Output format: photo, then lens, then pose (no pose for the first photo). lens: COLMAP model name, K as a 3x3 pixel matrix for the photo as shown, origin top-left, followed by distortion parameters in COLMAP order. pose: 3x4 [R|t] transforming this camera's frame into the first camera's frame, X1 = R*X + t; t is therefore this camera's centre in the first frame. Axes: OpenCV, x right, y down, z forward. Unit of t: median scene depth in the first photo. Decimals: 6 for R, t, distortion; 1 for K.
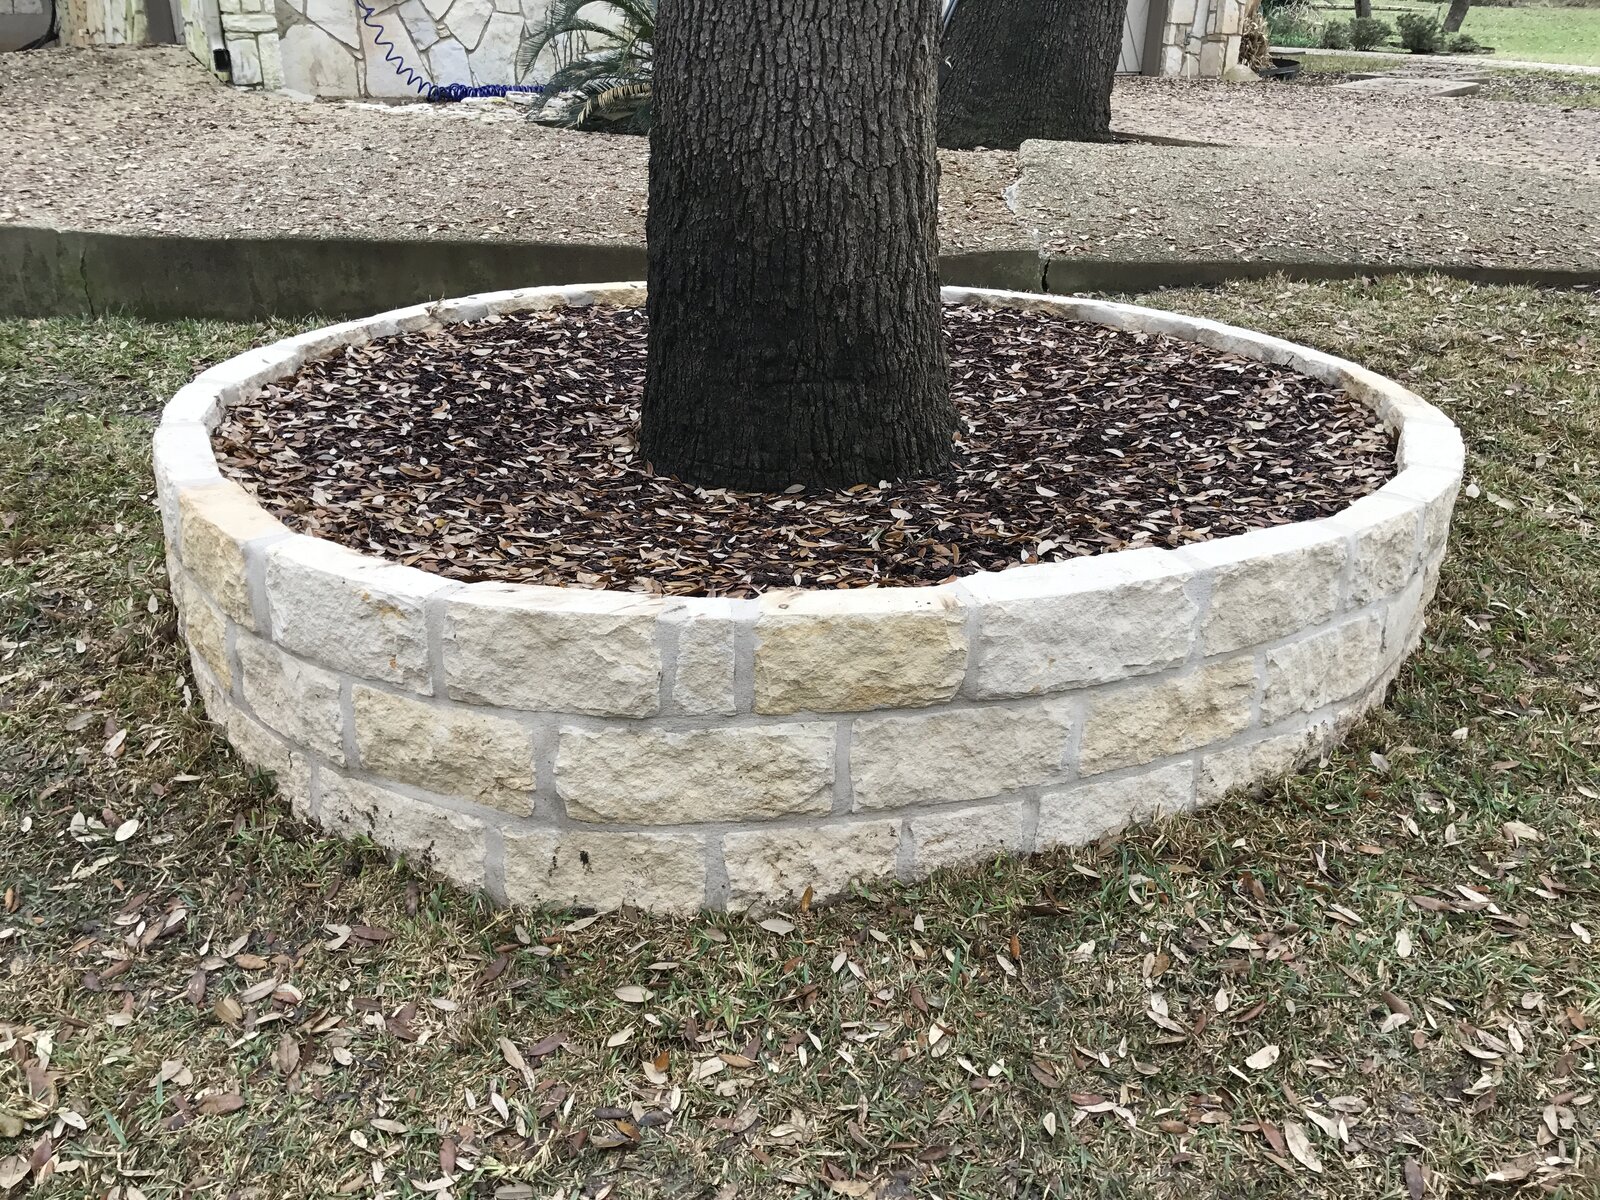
lens RADIAL K [[1290.4, 0, 793.5], [0, 1290.4, 591.9], [0, 0, 1]] dist [0.040281, -0.048899]
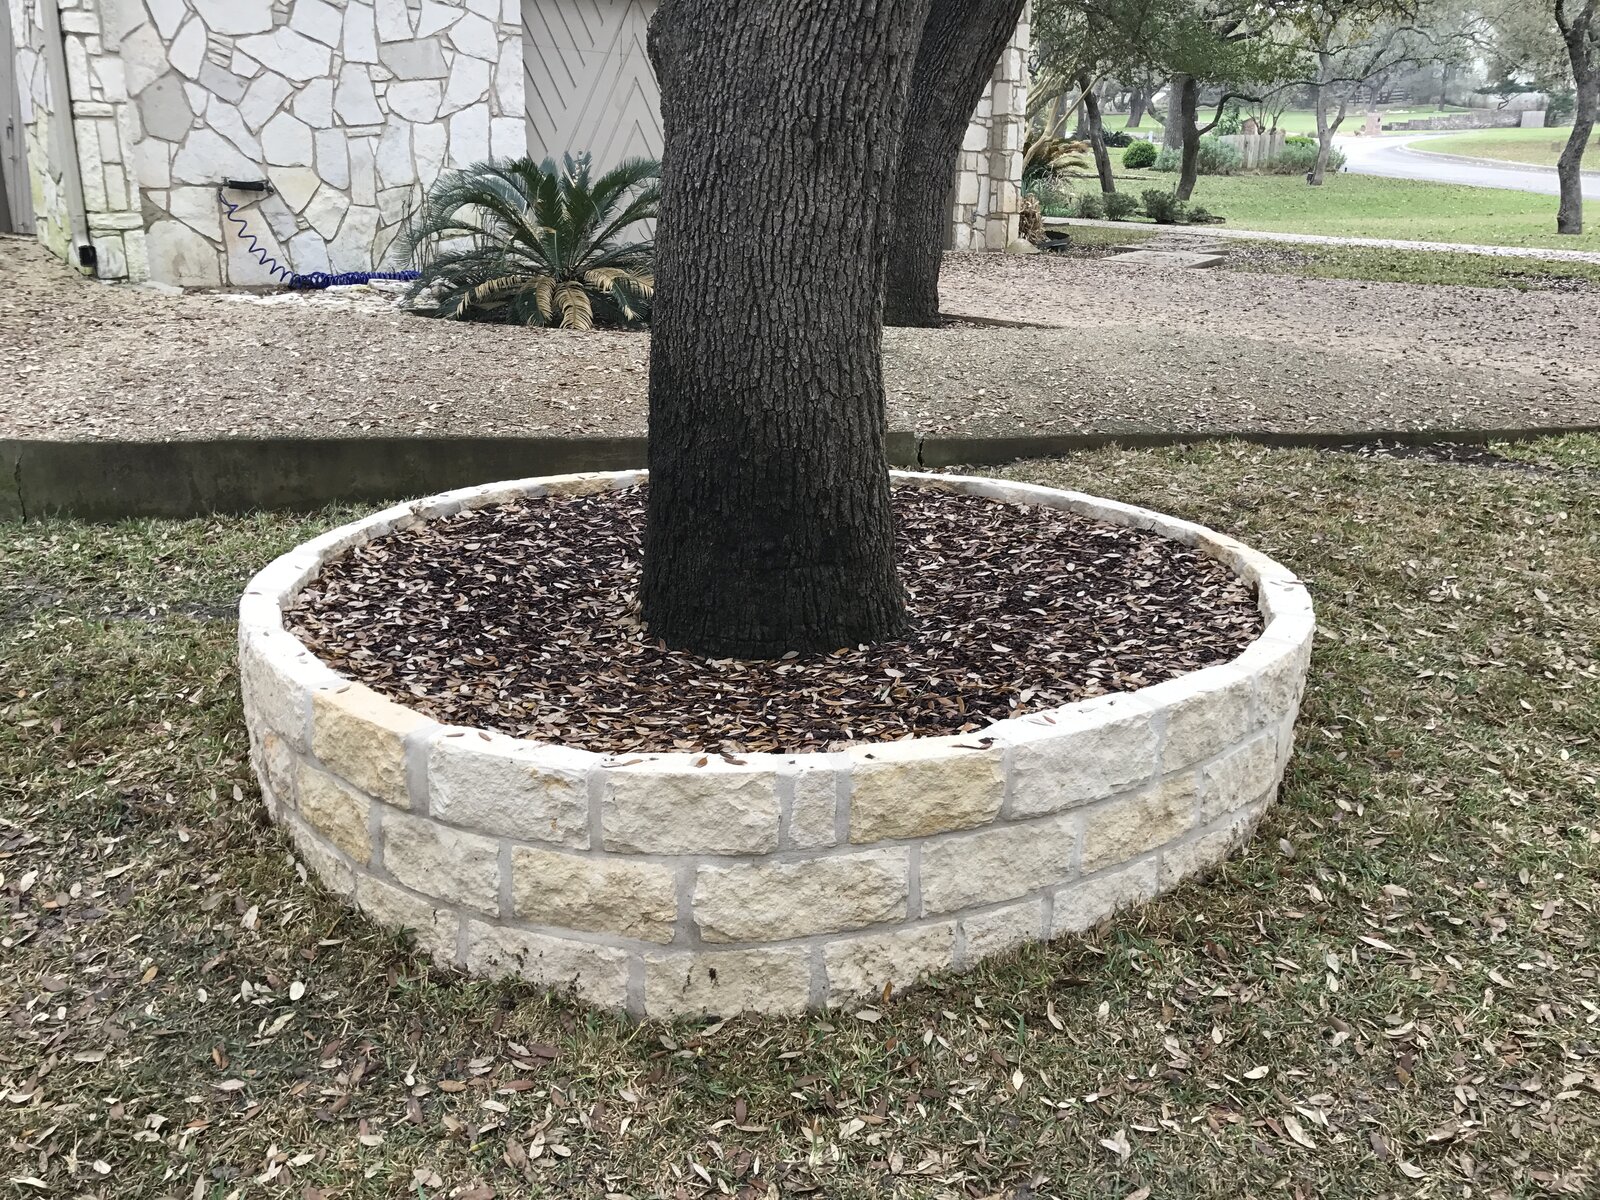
lens RADIAL K [[1290.4, 0, 794.8], [0, 1290.4, 597.9], [0, 0, 1]] dist [0.040281, -0.048899]
pose [[0.986821, -0.049136, 0.154177, -0.199815], [0.064557, 0.993221, -0.096668, -0.020129], [-0.148382, 0.105348, 0.983303, -0.204265]]
